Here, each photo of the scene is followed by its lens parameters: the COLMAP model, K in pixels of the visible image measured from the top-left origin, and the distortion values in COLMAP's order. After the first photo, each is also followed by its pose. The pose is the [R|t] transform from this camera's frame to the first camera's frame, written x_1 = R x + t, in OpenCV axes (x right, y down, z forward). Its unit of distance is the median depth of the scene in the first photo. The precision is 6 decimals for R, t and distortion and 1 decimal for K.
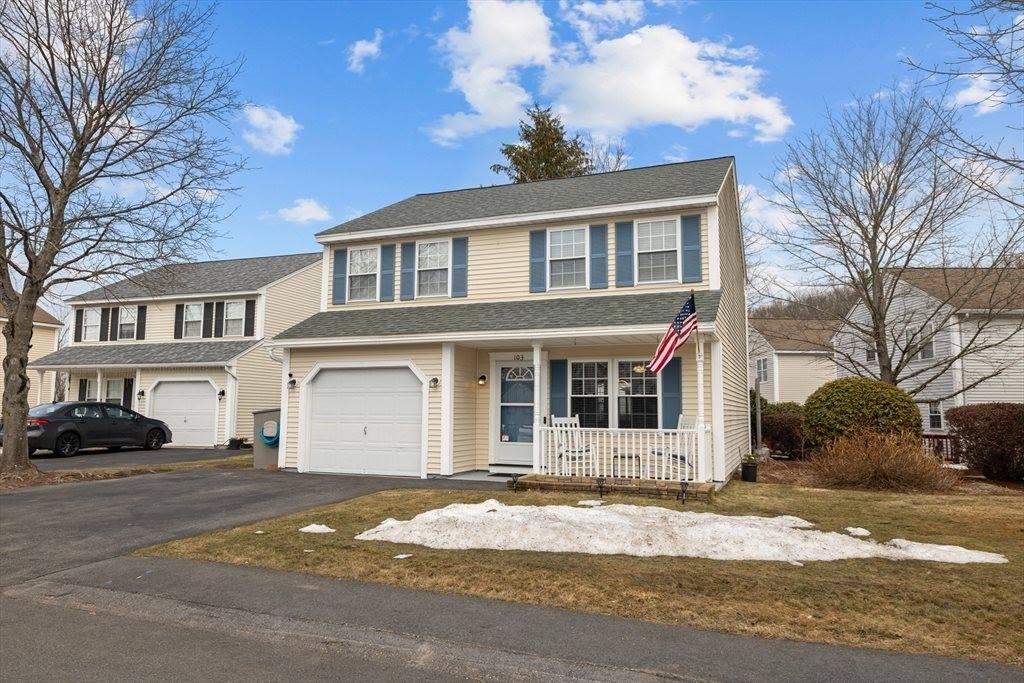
lens RADIAL K [[699.3, 0, 513.5], [0, 699.3, 345.8], [0, 0, 1]] dist [-0.003910, 0.004315]
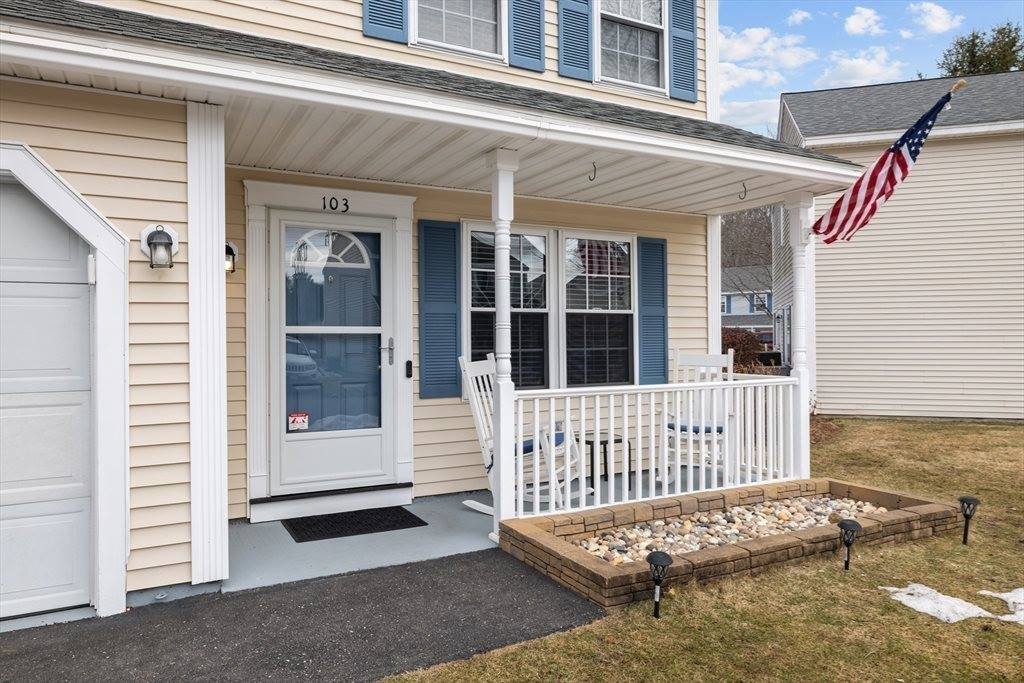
lens RADIAL K [[699.3, 0, 504.6], [0, 699.3, 336.2], [0, 0, 1]] dist [-0.003910, 0.004315]
pose [[0.639374, -0.008827, 0.768845, -0.228517], [-0.064439, 0.995801, 0.065020, 0.058590], [-0.766191, -0.091116, 0.636121, 0.712703]]
